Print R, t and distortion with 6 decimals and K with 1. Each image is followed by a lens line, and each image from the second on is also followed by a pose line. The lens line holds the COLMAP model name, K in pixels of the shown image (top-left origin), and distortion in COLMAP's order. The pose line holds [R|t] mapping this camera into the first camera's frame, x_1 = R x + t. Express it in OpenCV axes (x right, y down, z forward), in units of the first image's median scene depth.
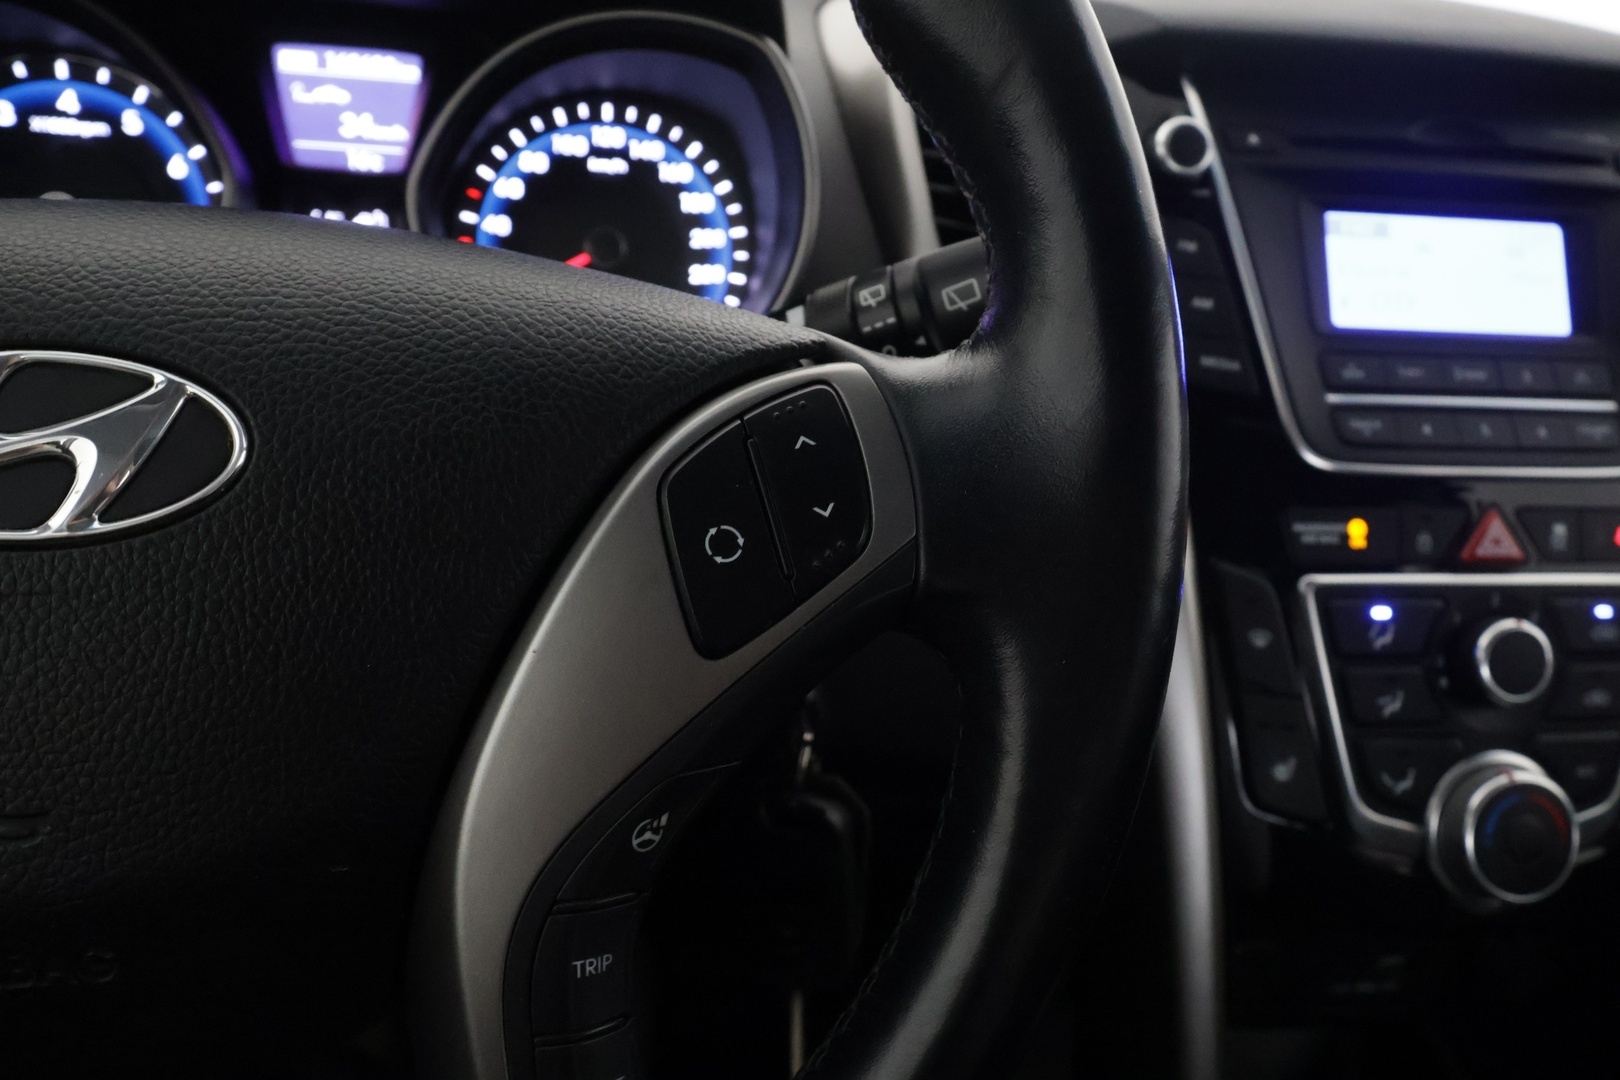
lens RADIAL K [[1278.4, 0, 805.4], [0, 1278.4, 551.1], [0, 0, 1]] dist [-0.002998, 0.006436]
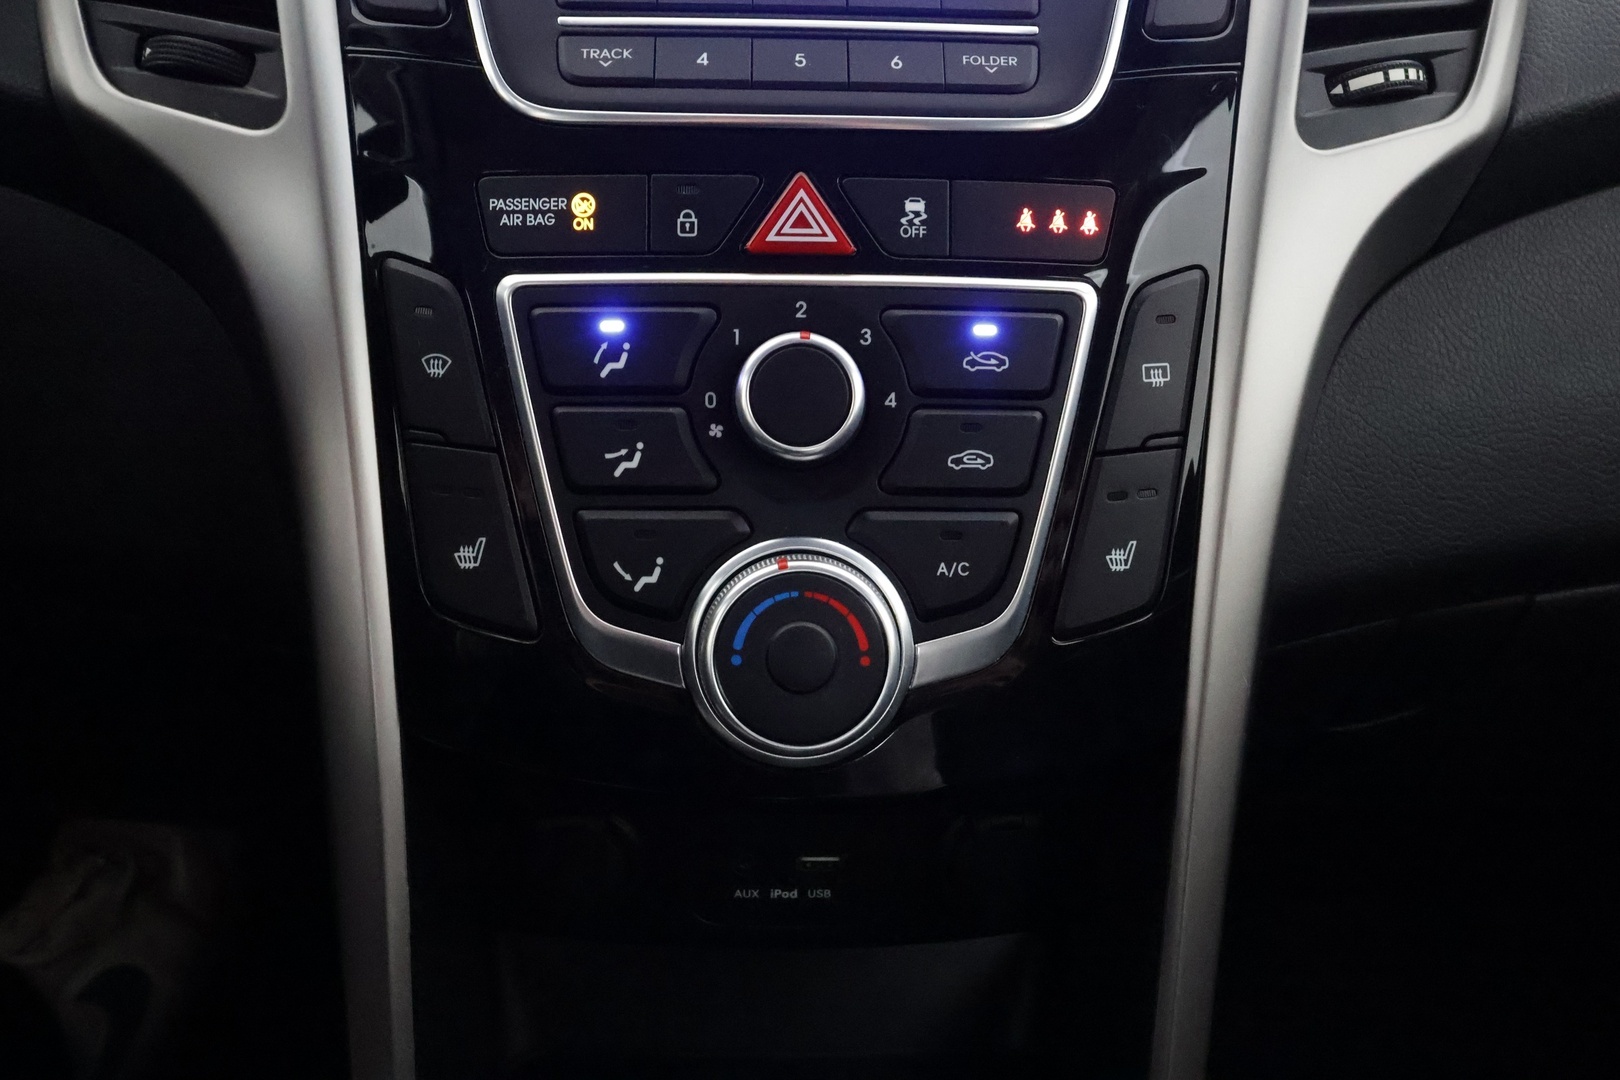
lens RADIAL K [[1278.4, 0, 805.4], [0, 1278.4, 551.1], [0, 0, 1]] dist [-0.002998, 0.006436]
pose [[0.989349, 0.006845, -0.145400, 0.644244], [-0.002932, 0.999628, 0.027109, 0.147479], [0.145531, -0.026394, 0.989002, 0.334747]]
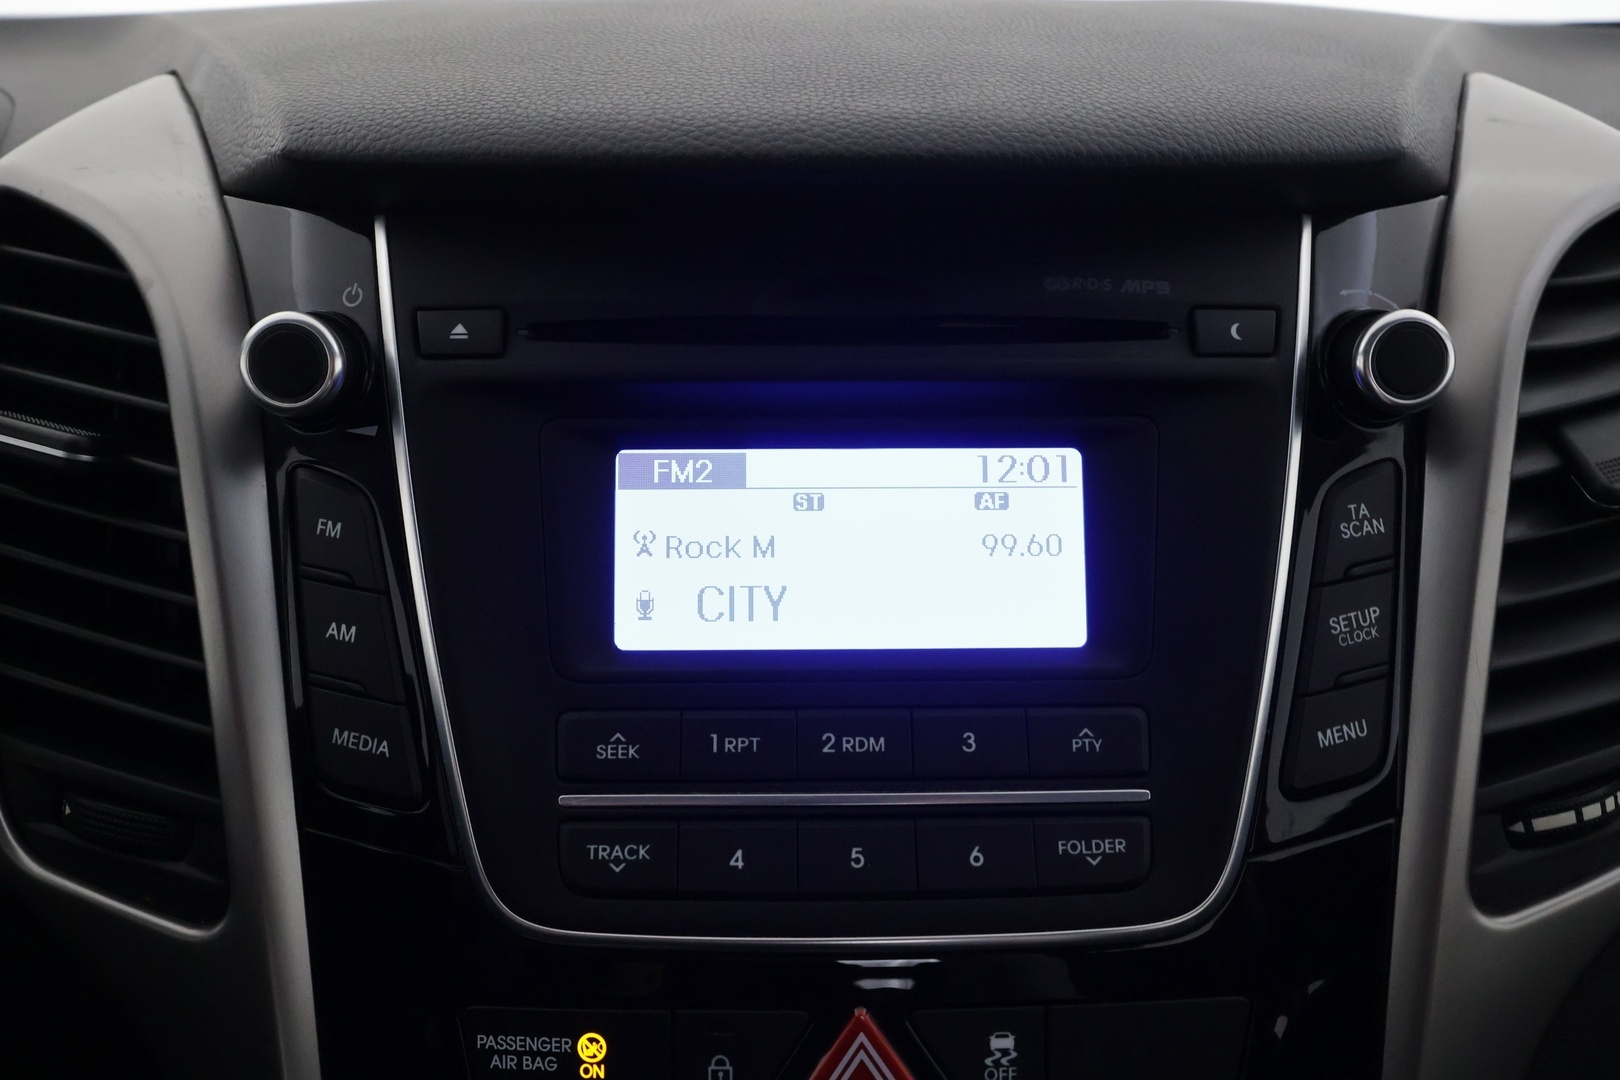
lens RADIAL K [[1278.4, 0, 805.4], [0, 1278.4, 551.1], [0, 0, 1]] dist [-0.002998, 0.006436]
pose [[0.985934, -0.005730, -0.167034, 0.611348], [0.009353, 0.999738, 0.020909, -0.240268], [0.166870, -0.022177, 0.985729, 0.471397]]
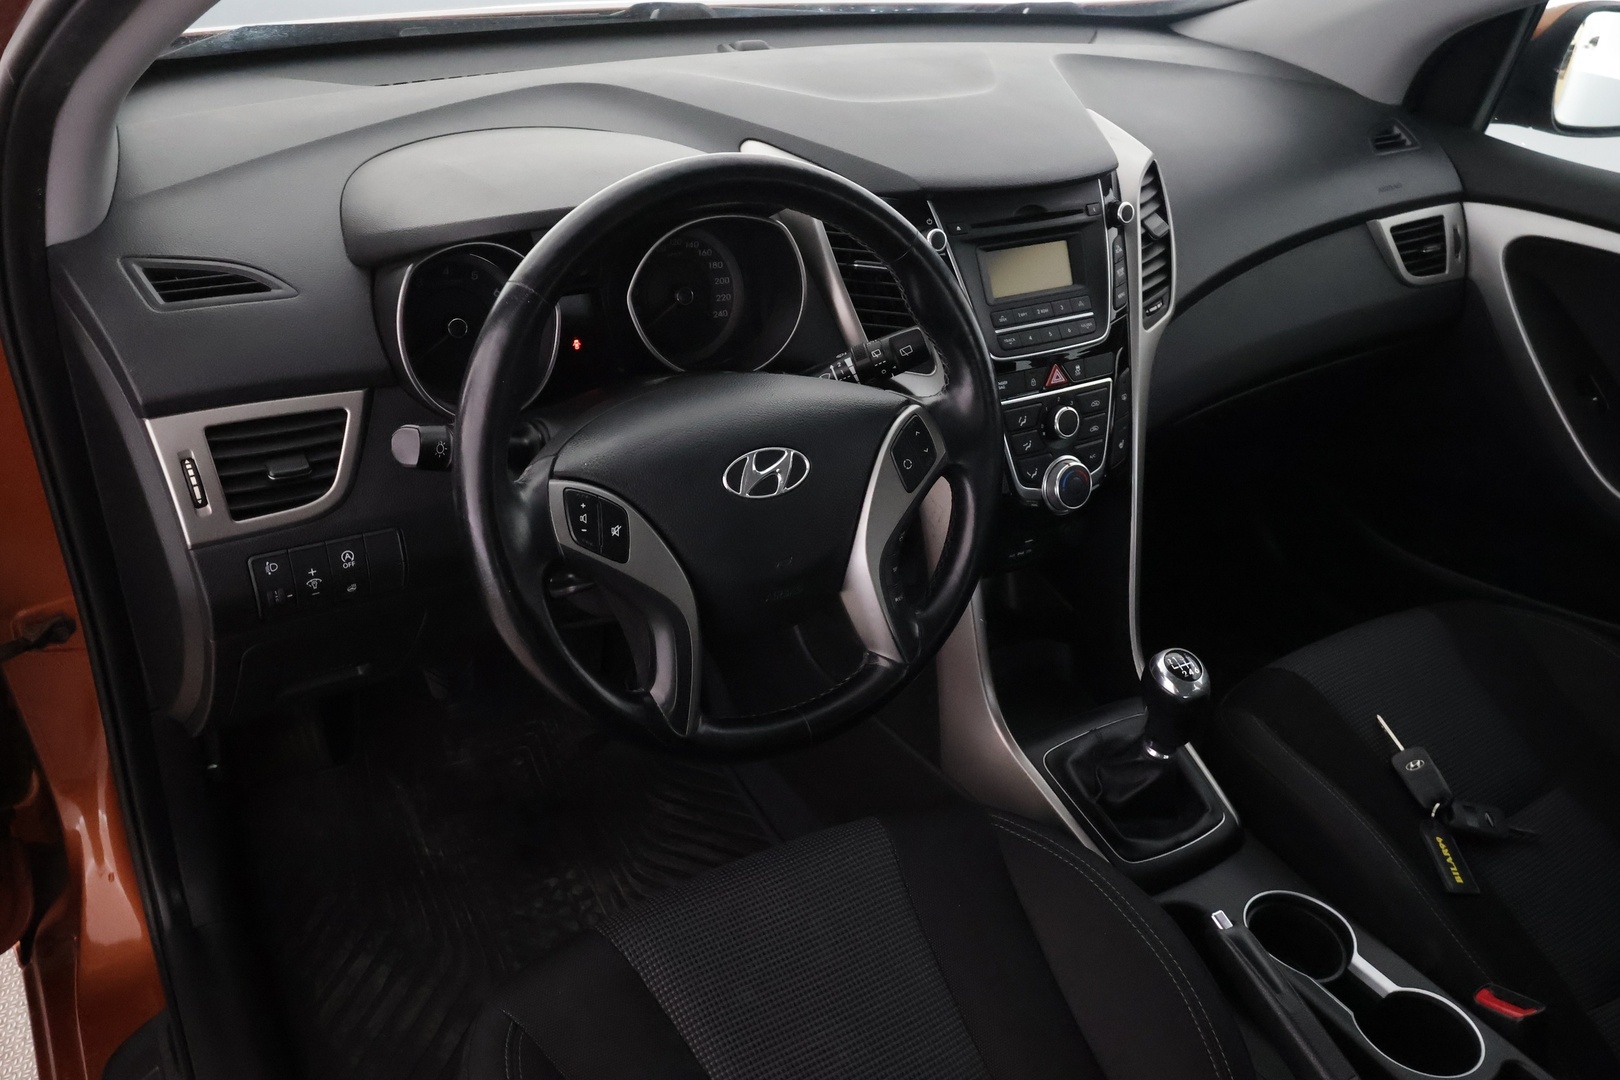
lens RADIAL K [[1278.4, 0, 805.4], [0, 1278.4, 551.1], [0, 0, 1]] dist [-0.002998, 0.006436]
pose [[0.932798, -0.198766, 0.300633, -0.802835], [0.122124, 0.959140, 0.255218, -0.399050], [-0.339077, -0.201352, 0.918958, -1.309315]]
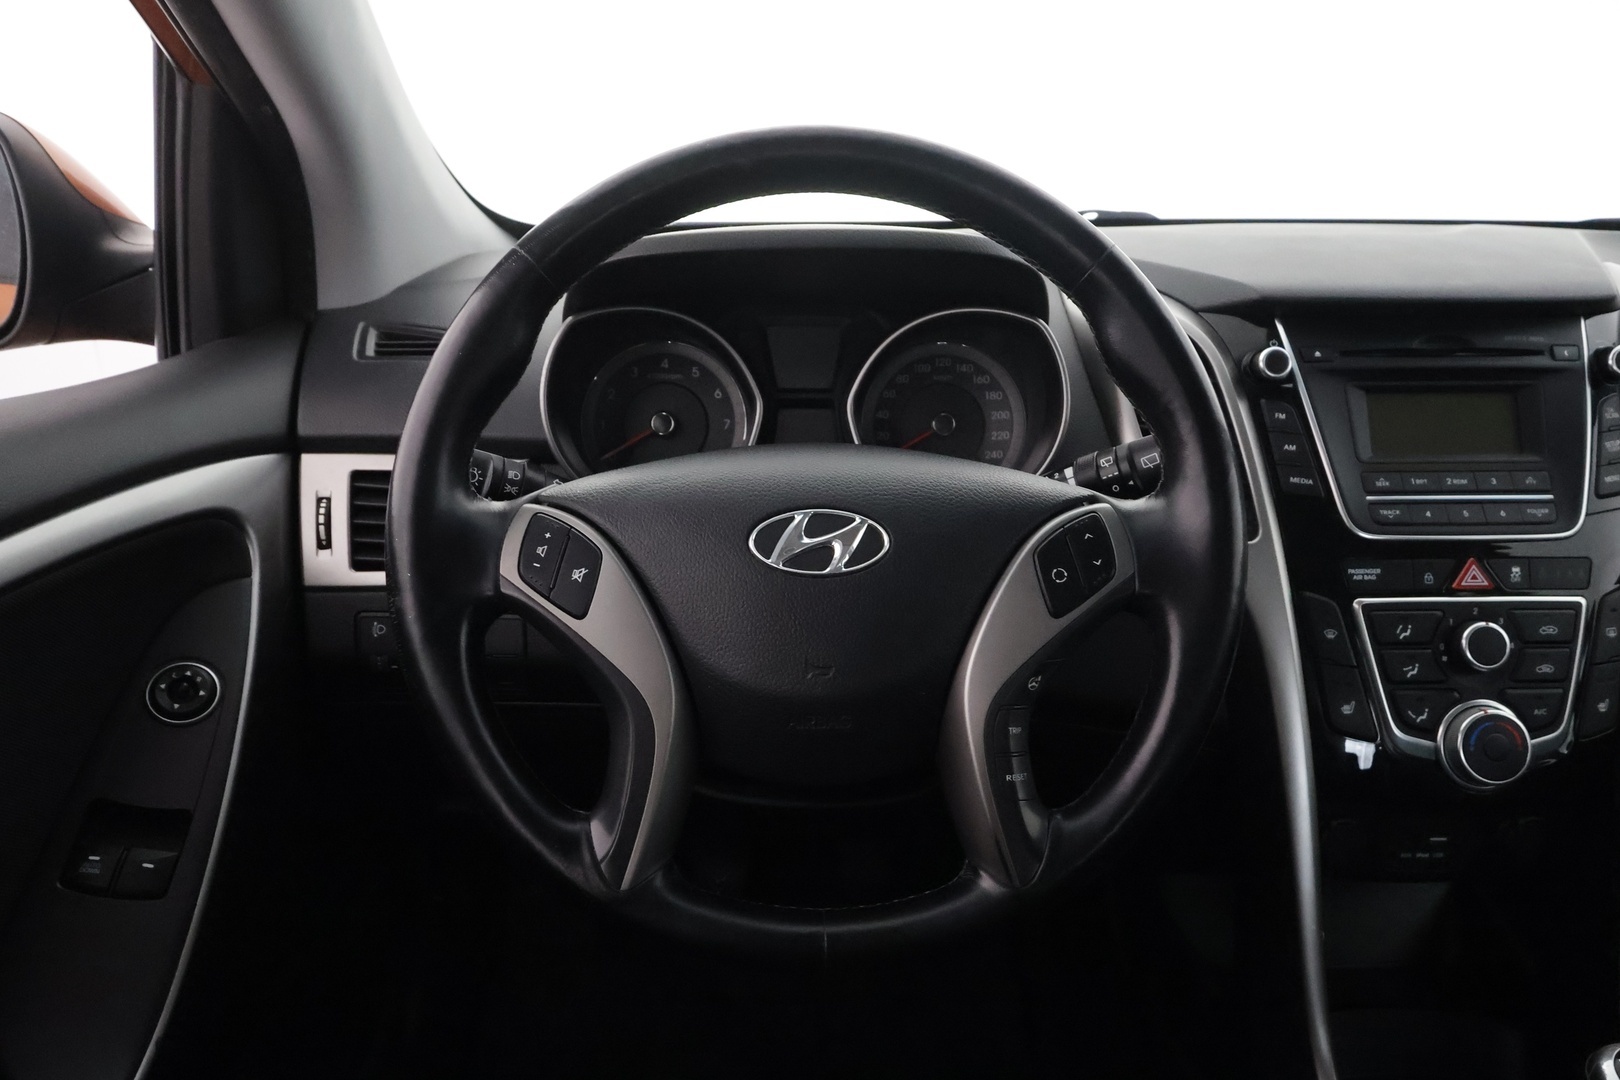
lens RADIAL K [[1187.9, 0, 810.0], [0, 1187.9, 540.0], [0, 0, 1]] dist [0.006412, 0.001279]
pose [[0.986239, -0.022822, -0.163742, -0.083422], [0.011915, 0.997663, -0.067284, 0.039971], [0.164894, 0.064407, 0.984206, -0.746317]]
